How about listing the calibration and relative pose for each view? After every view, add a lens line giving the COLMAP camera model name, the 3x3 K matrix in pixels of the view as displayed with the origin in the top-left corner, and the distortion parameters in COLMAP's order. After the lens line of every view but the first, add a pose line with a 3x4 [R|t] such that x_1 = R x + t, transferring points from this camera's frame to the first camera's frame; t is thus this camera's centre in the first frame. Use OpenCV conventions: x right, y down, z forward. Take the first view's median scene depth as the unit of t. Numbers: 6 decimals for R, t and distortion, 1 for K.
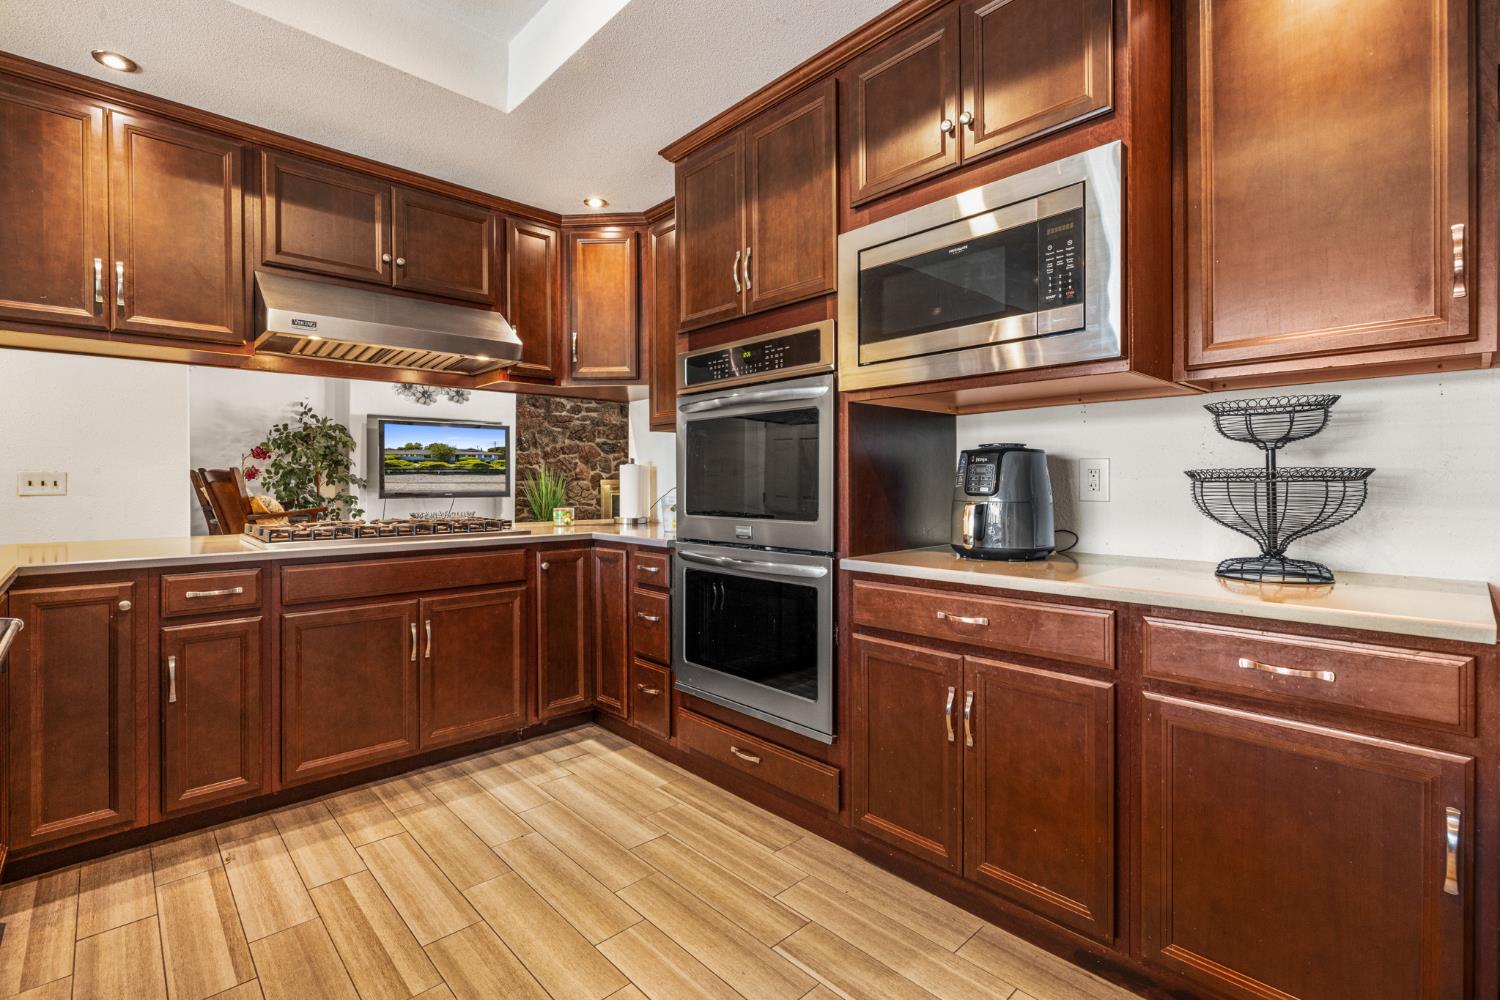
lens RADIAL K [[685.0, 0, 746.7], [0, 685.0, 485.7], [0, 0, 1]] dist [0.000511, 0.001141]
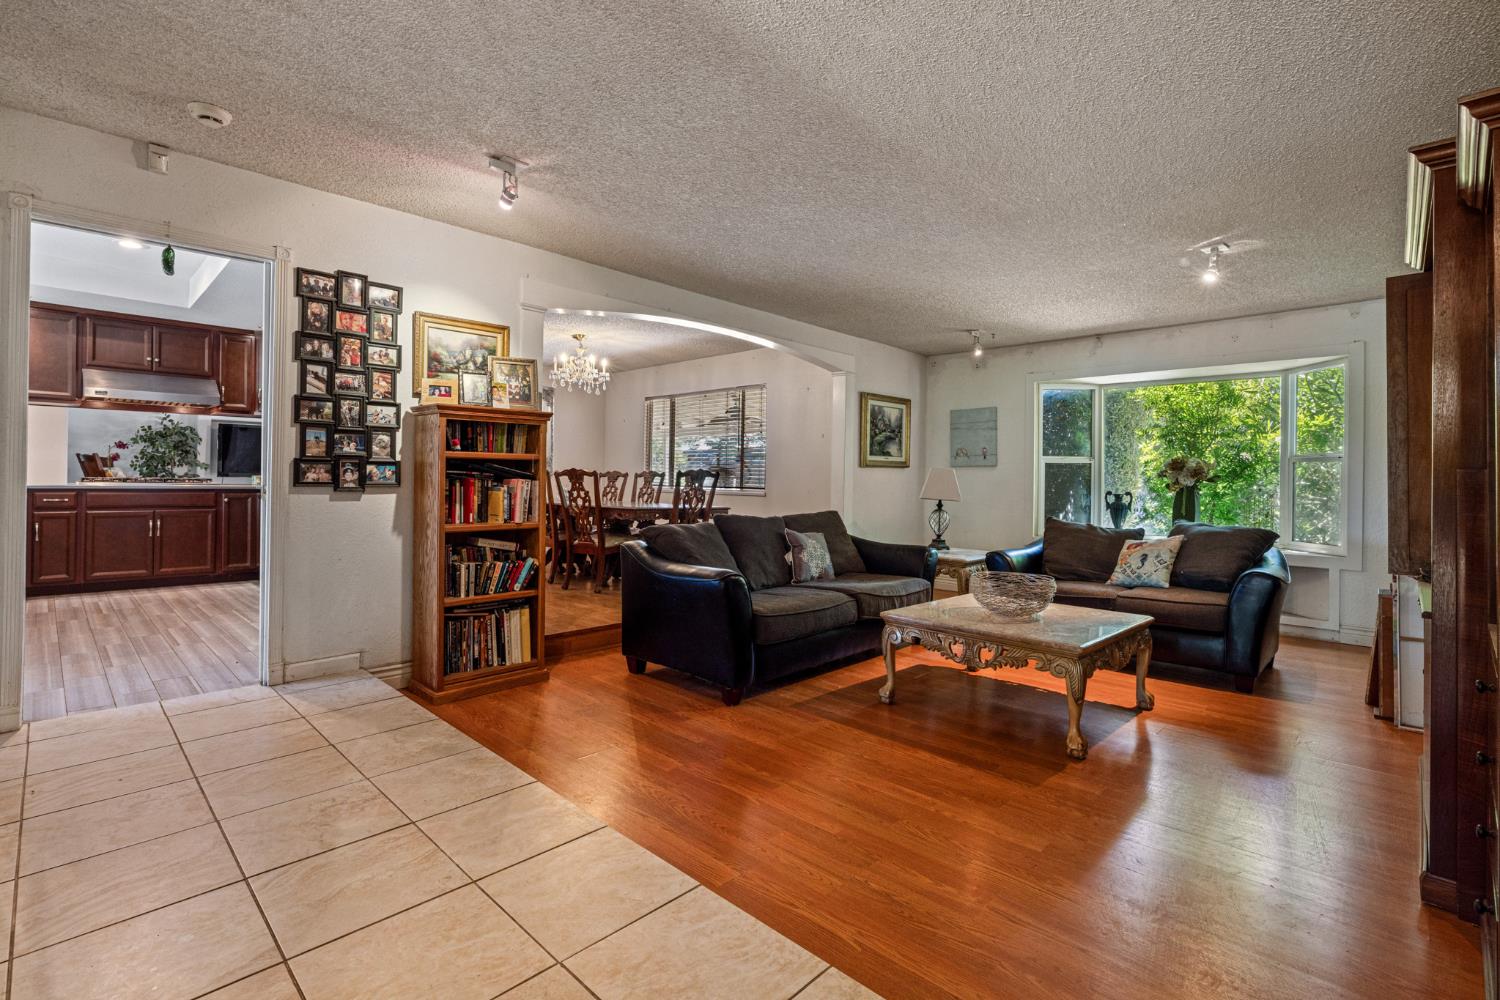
lens RADIAL K [[685.0, 0, 728.2], [0, 685.0, 477.3], [0, 0, 1]] dist [0.000511, 0.001141]
pose [[0.999284, 0.015029, 0.034711, 1.254131], [-0.014670, 0.999837, -0.010547, 0.046606], [-0.034864, 0.010030, 0.999342, -1.258282]]
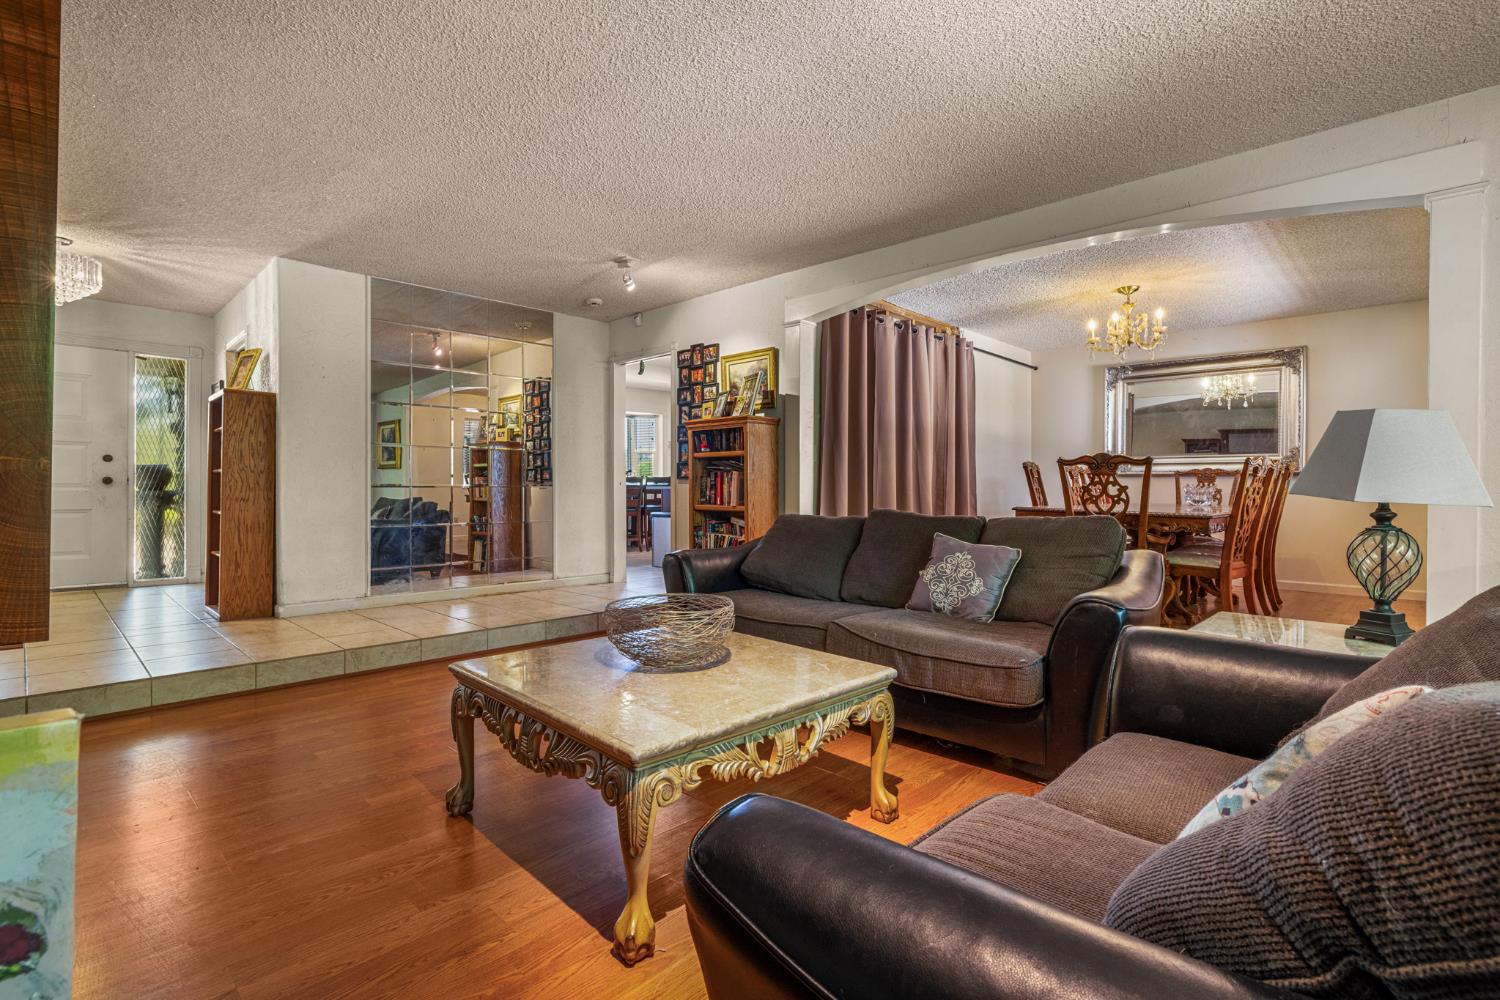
lens RADIAL K [[703.4, 0, 749.7], [0, 703.4, 488.7], [0, 0, 1]] dist [-0.010776, 0.001955]
pose [[0.054218, 0.005716, -0.998513, 2.675583], [-0.012376, 0.999911, 0.005052, 0.077123], [0.998452, 0.012084, 0.054284, 0.083246]]
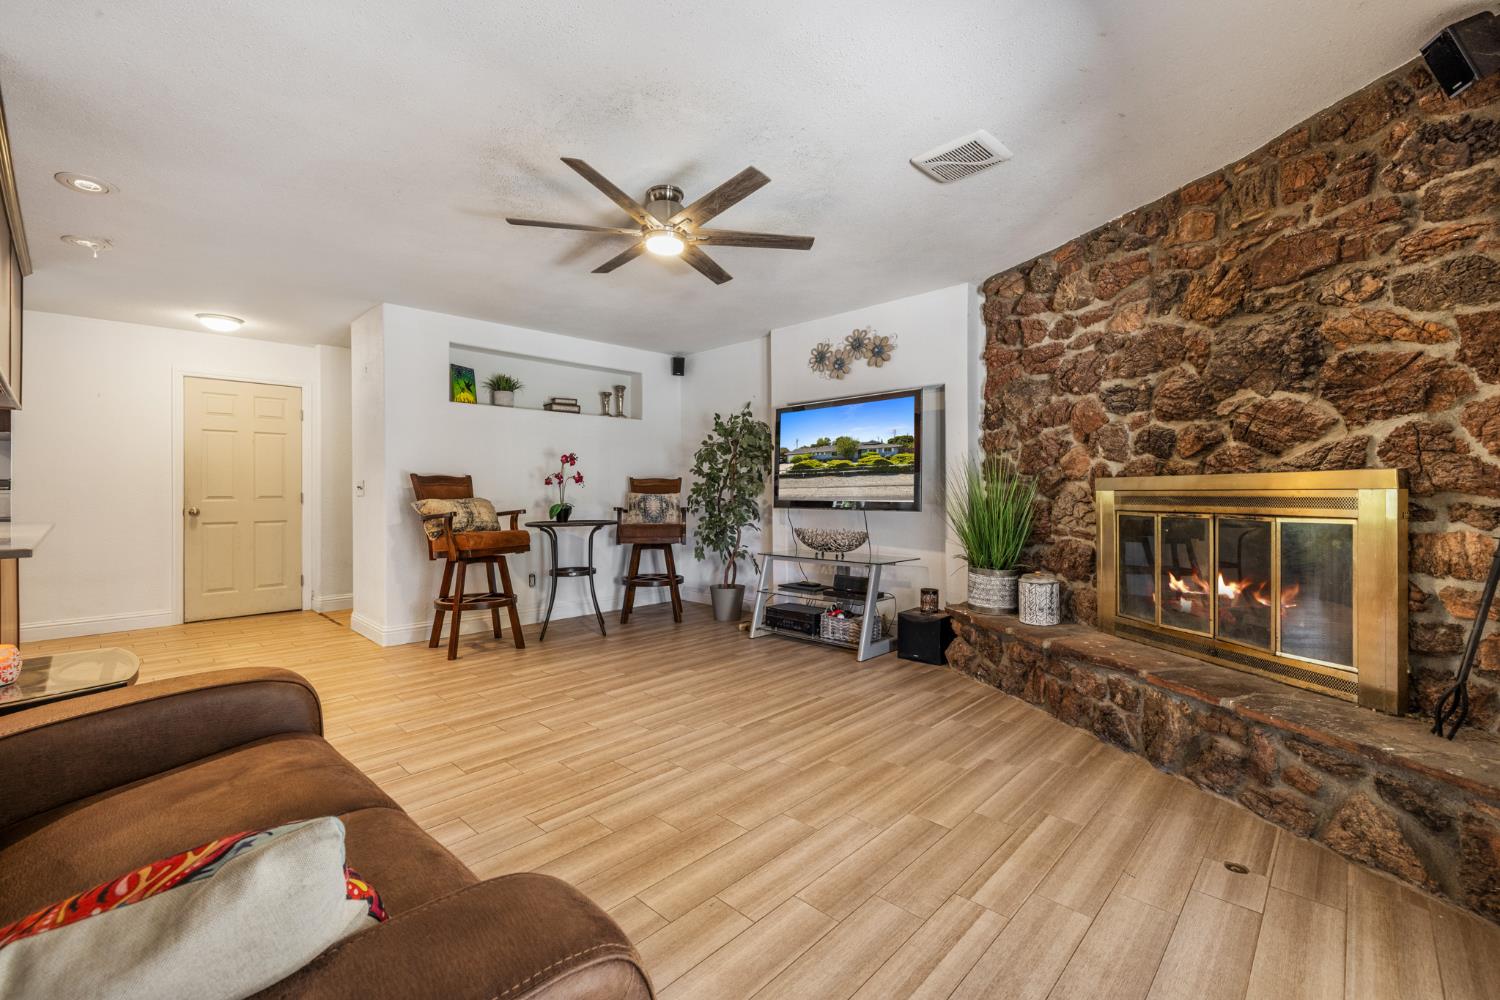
lens RADIAL K [[629.1, 0, 737.5], [0, 629.1, 491.5], [0, 0, 1]] dist [-0.004721, 0.001520]
pose [[0.046533, -0.000249, -0.998917, 0.483632], [-0.001197, 0.999999, -0.000305, -0.000278], [0.998916, 0.001209, 0.046533, 2.246320]]
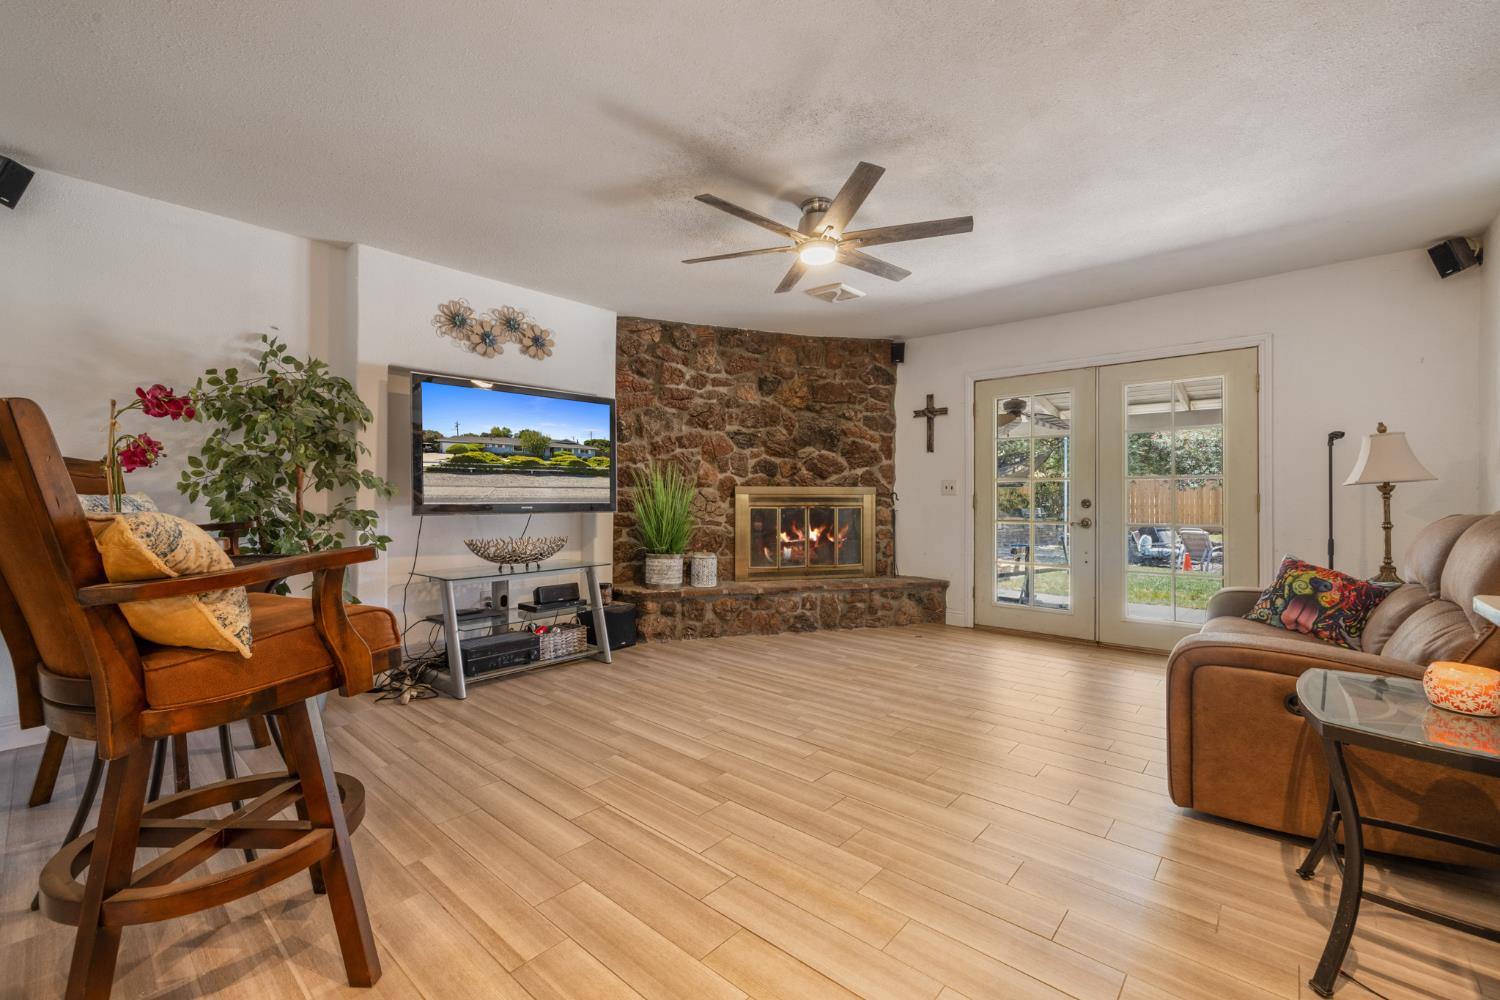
lens RADIAL K [[629.1, 0, 756.3], [0, 629.1, 500.5], [0, 0, 1]] dist [-0.004721, 0.001520]
pose [[0.994189, 0.003030, 0.107608, -0.765421], [-0.003176, 0.999994, 0.001189, 0.013179], [-0.107604, -0.001524, 0.994193, 1.128293]]
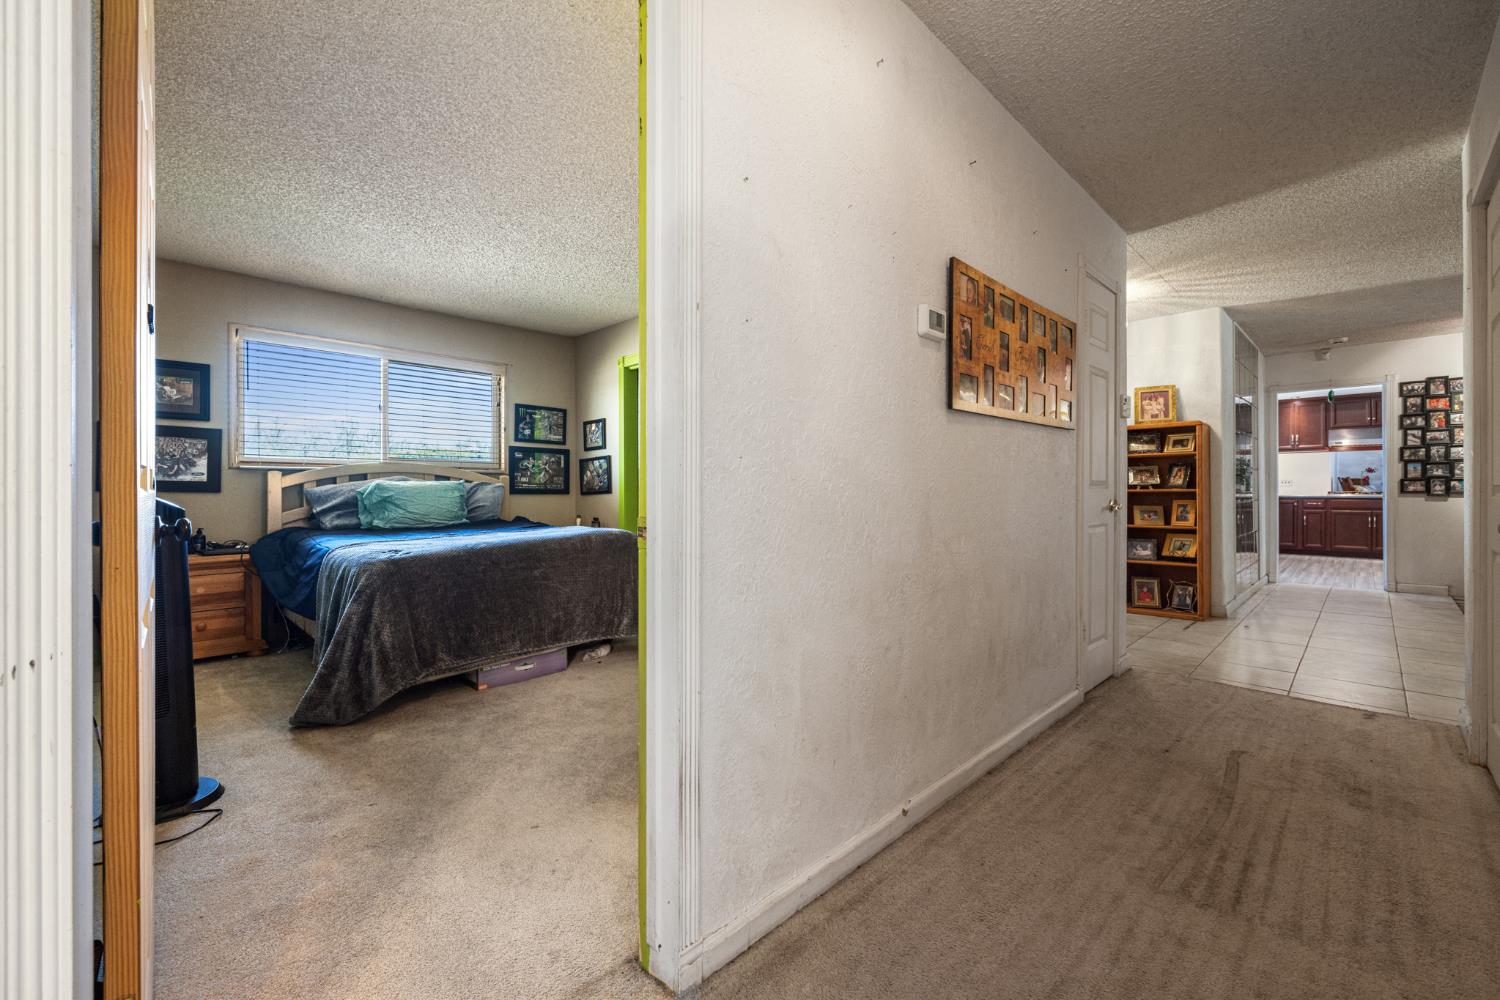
lens RADIAL K [[629.1, 0, 746.4], [0, 629.1, 491.0], [0, 0, 1]] dist [-0.004721, 0.001520]
pose [[0.038706, 0.003029, -0.999246, 2.629473], [-0.005547, 0.999981, 0.002817, 0.059363], [0.999235, 0.005434, 0.038722, -2.387559]]
